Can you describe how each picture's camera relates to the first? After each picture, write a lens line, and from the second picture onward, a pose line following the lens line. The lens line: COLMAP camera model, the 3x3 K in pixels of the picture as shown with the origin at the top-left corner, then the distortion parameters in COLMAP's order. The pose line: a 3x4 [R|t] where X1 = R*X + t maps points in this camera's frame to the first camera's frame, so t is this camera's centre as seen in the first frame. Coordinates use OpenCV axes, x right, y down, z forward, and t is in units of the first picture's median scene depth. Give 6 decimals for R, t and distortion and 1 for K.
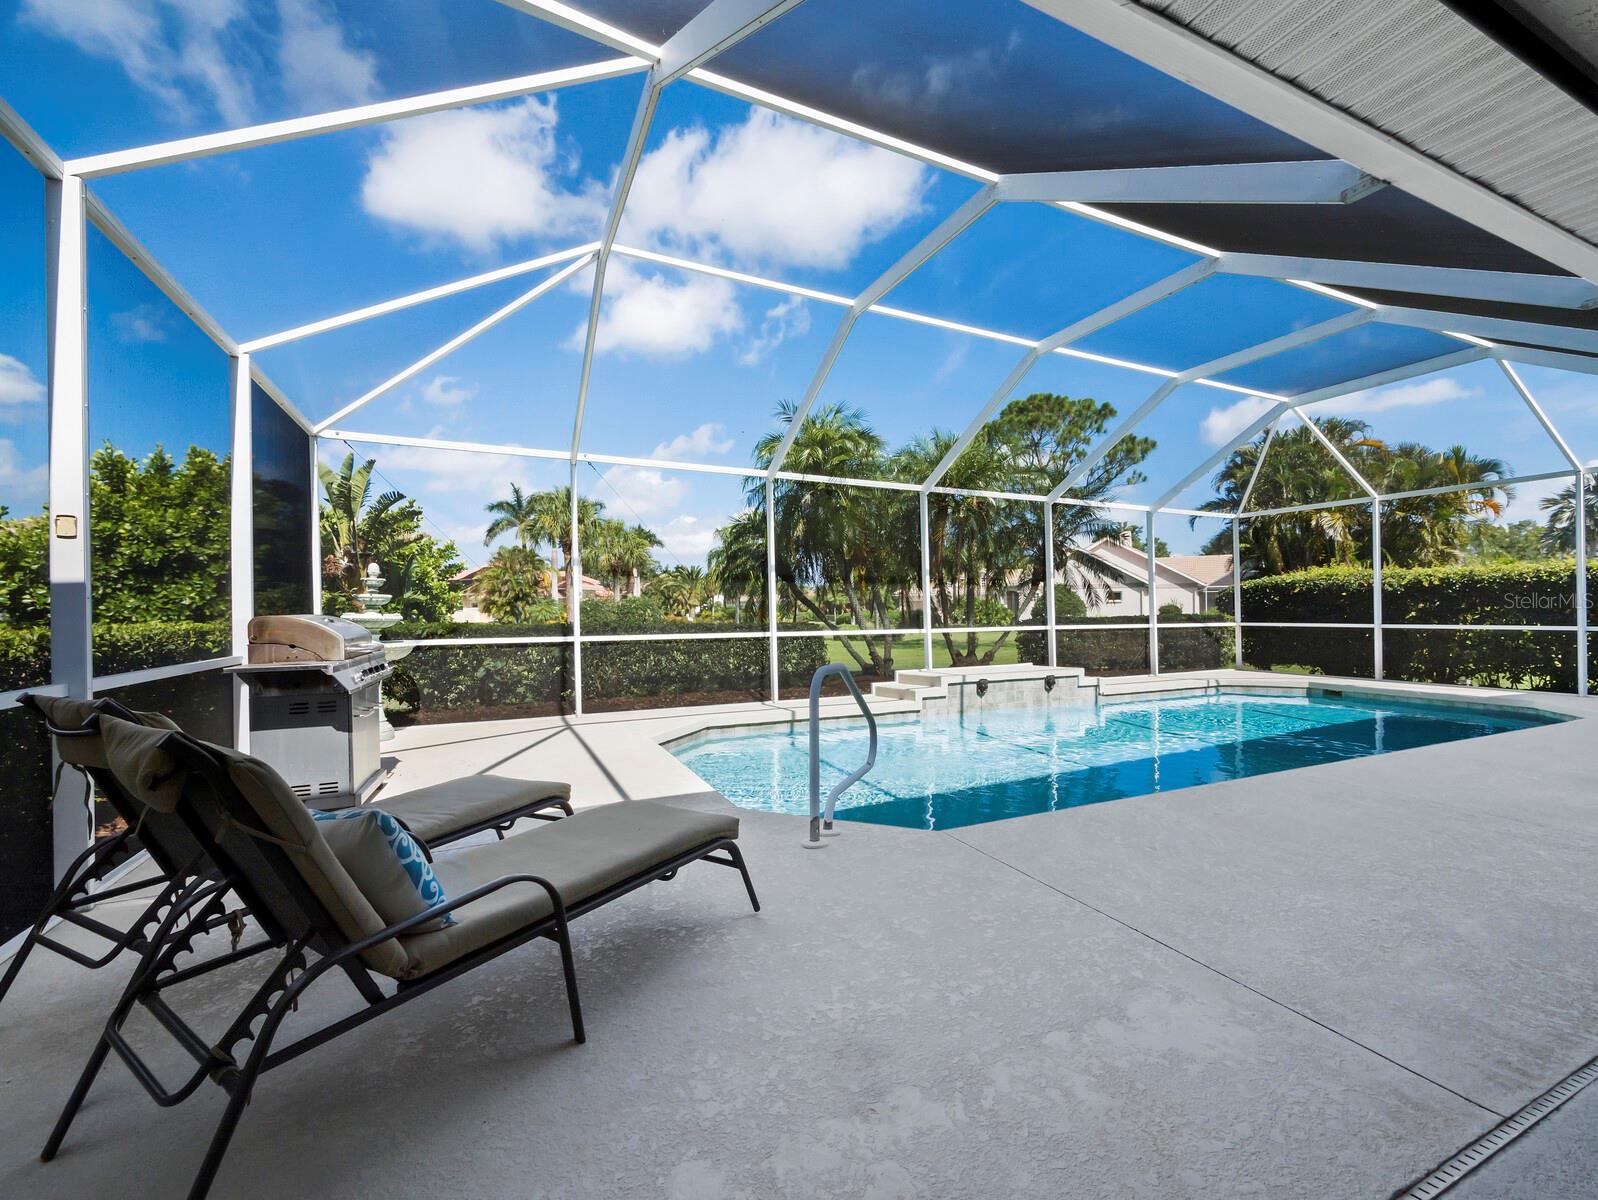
lens RADIAL K [[669.7, 0, 835.7], [0, 669.7, 595.4], [0, 0, 1]] dist [-0.000802, -0.000004]
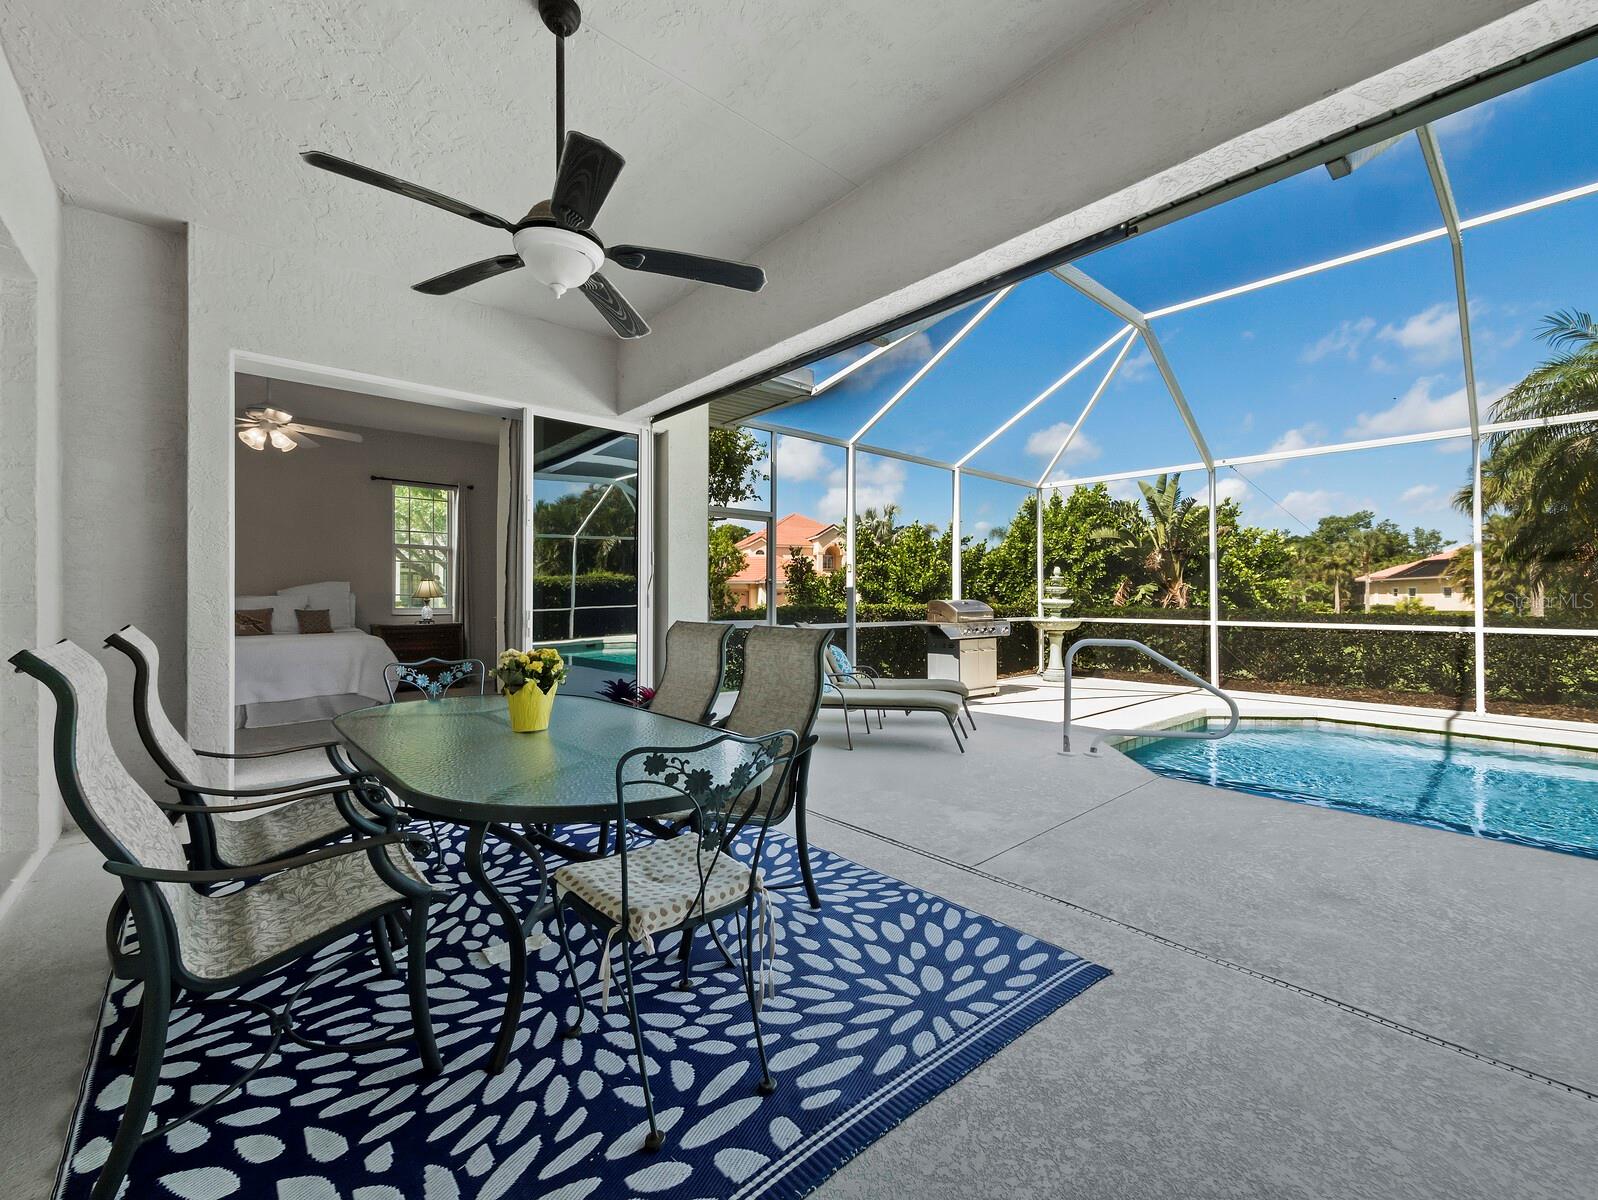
lens RADIAL K [[679.2, 0, 805.6], [0, 679.2, 596.9], [0, 0, 1]] dist [0.002169, 0.000240]
pose [[0.281874, 0.006270, -0.959431, 0.331768], [0.017350, 0.999782, 0.011631, -0.002948], [0.959295, -0.019925, 0.281703, 0.001968]]
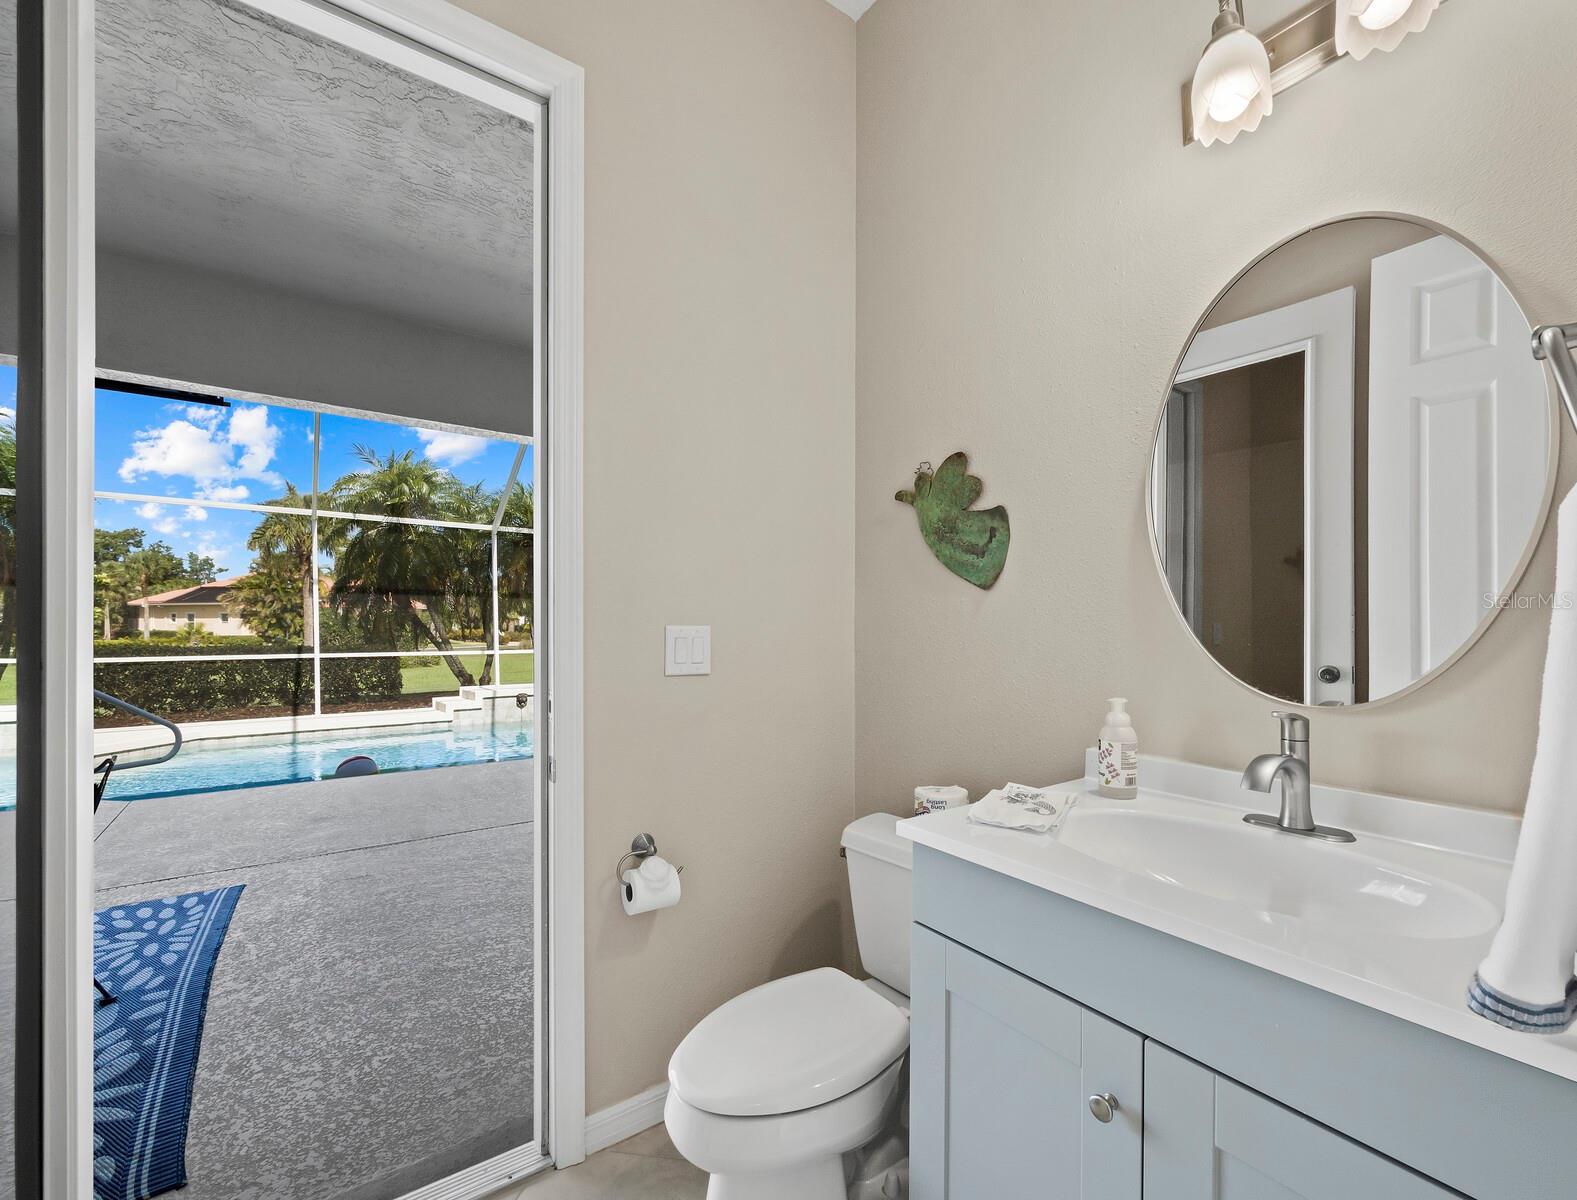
lens RADIAL K [[672.2, 0, 792.5], [0, 672.2, 621.2], [0, 0, 1]] dist [0.000540, 0.000004]
pose [[0.984666, 0.008511, 0.174241, 0.361169], [-0.011467, 0.999807, 0.015965, -0.019789], [-0.174072, -0.017718, 0.984574, -0.184579]]
